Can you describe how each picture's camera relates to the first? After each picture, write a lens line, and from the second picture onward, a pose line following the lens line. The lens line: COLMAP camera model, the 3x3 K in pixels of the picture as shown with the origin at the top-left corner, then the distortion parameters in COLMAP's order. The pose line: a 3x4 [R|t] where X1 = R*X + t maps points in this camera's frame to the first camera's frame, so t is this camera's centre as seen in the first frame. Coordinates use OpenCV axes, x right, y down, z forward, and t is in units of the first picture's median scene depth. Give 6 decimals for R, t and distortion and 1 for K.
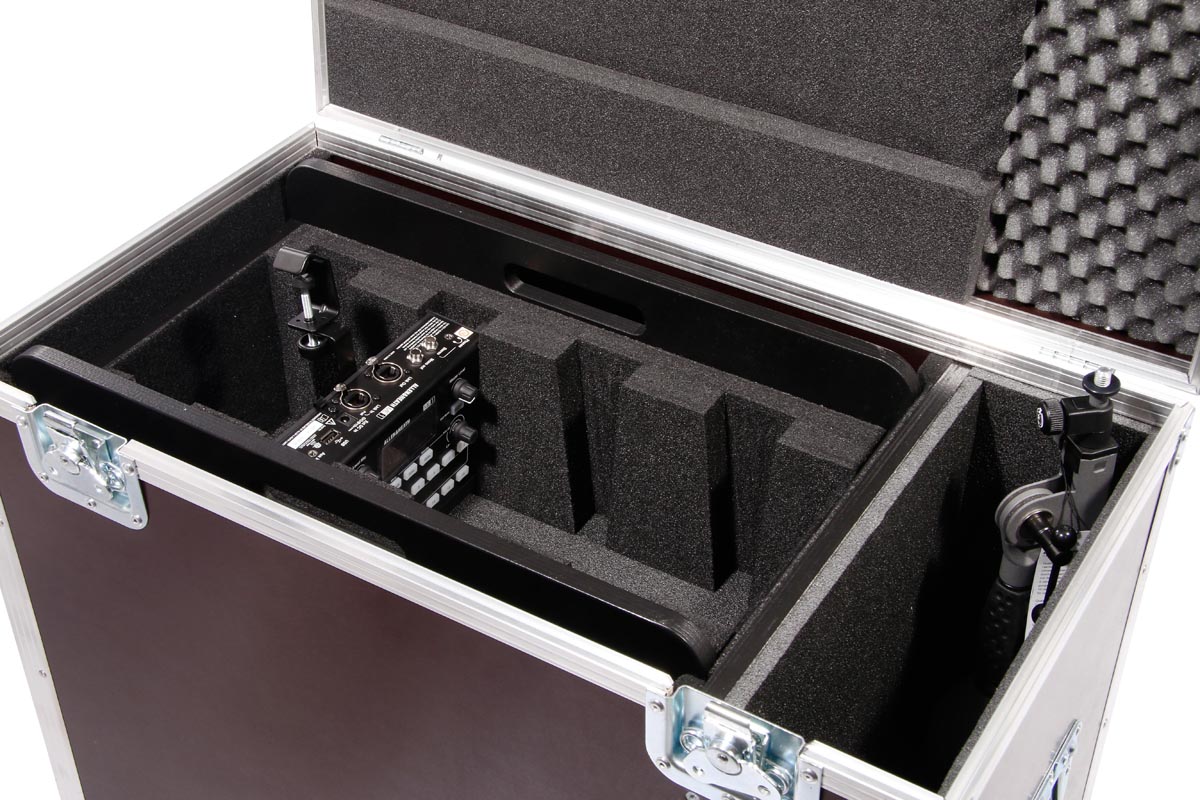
lens RADIAL K [[1749.8, 0, 600.0], [0, 1749.8, 400.0], [0, 0, 1]] dist [0.013152, 0.010987]
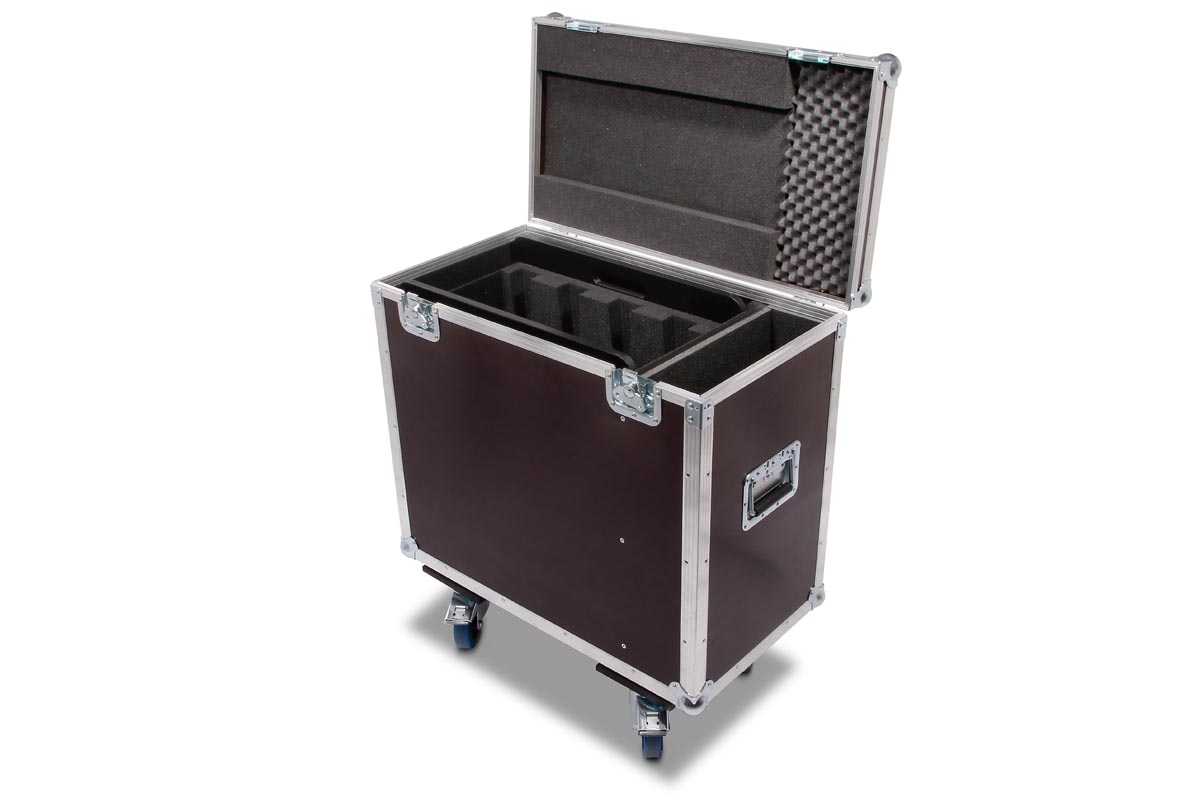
lens RADIAL K [[1168.7, 0, 600.0], [0, 1168.7, 400.0], [0, 0, 1]] dist [-0.211506, -0.000570]
pose [[0.986698, 0.057229, -0.152158, 0.232293], [-0.081882, 0.983544, -0.161050, 0.394103], [0.140437, 0.171366, 0.975147, -0.607696]]
